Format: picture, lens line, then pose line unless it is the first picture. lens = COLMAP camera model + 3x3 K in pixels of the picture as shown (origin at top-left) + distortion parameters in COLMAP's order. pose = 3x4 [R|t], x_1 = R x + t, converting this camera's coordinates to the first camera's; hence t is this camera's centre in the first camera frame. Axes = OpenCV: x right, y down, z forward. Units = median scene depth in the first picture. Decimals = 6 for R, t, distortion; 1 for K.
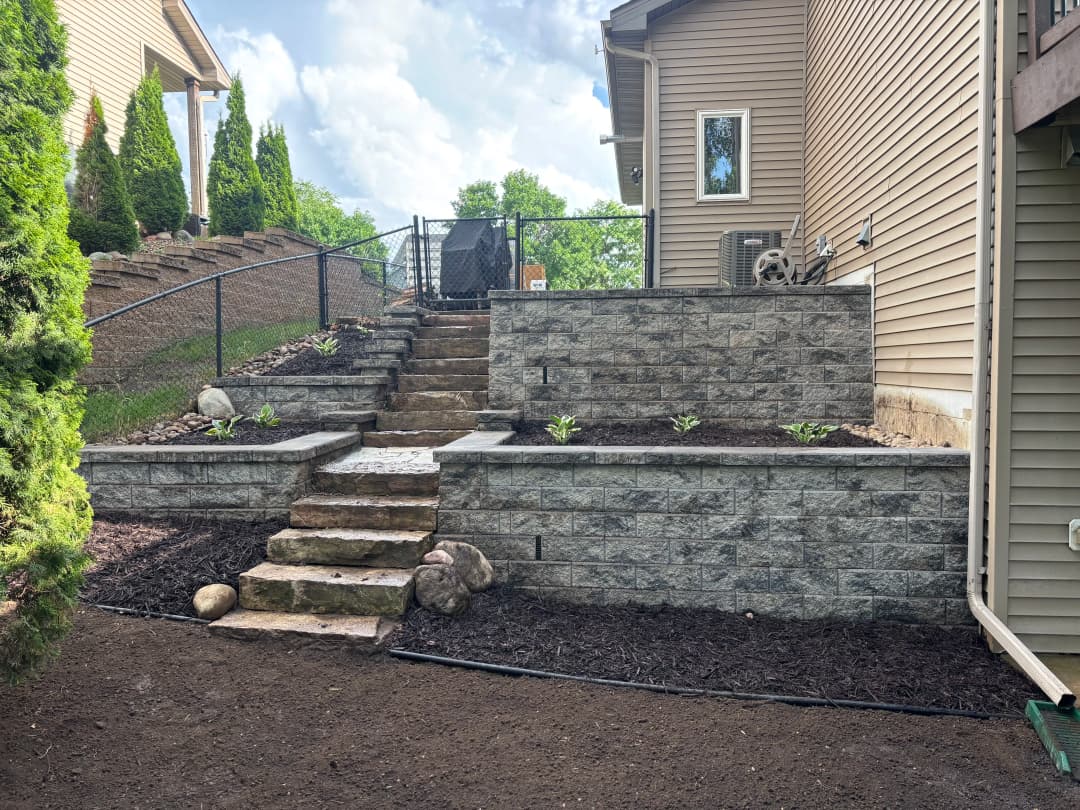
lens RADIAL K [[821.6, 0, 545.0], [0, 821.6, 402.5], [0, 0, 1]] dist [0.072211, -0.109942]
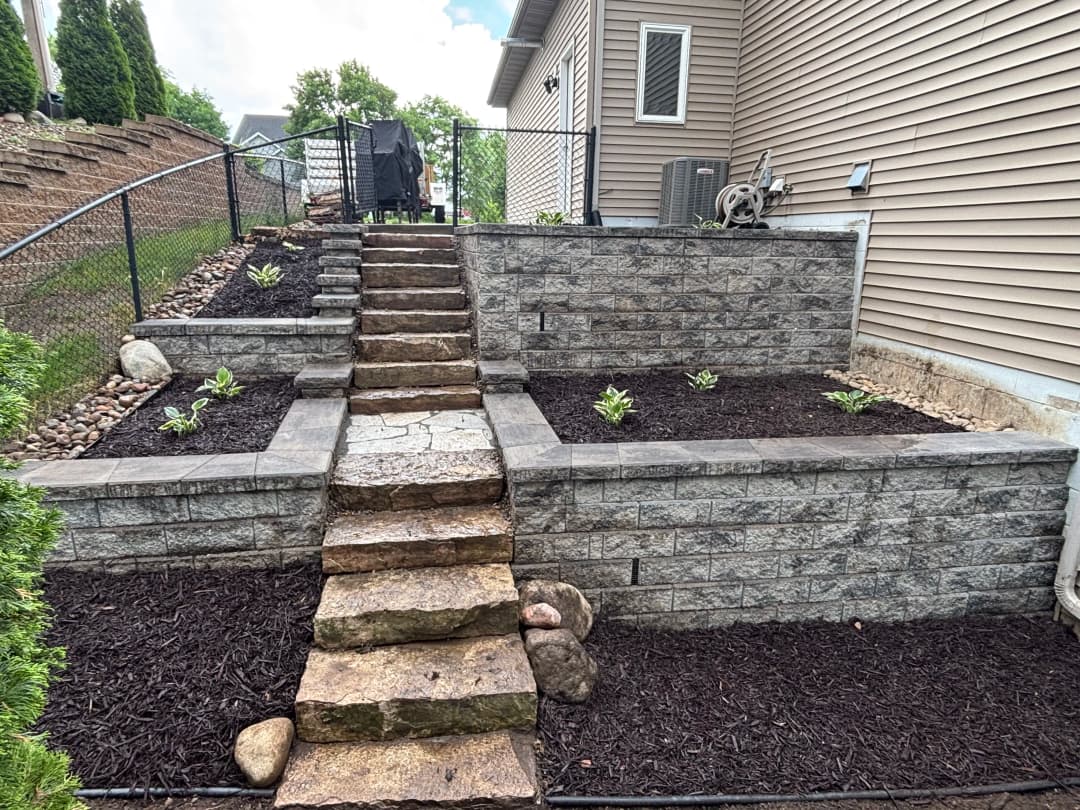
lens RADIAL K [[632.6, 0, 540.0], [0, 632.6, 405.0], [0, 0, 1]] dist [0.008948, -0.011389]
pose [[0.966540, -0.042362, 0.252996, -0.248146], [-0.012353, 0.977439, 0.210857, -0.122337], [-0.256220, -0.206927, 0.944210, 0.420717]]
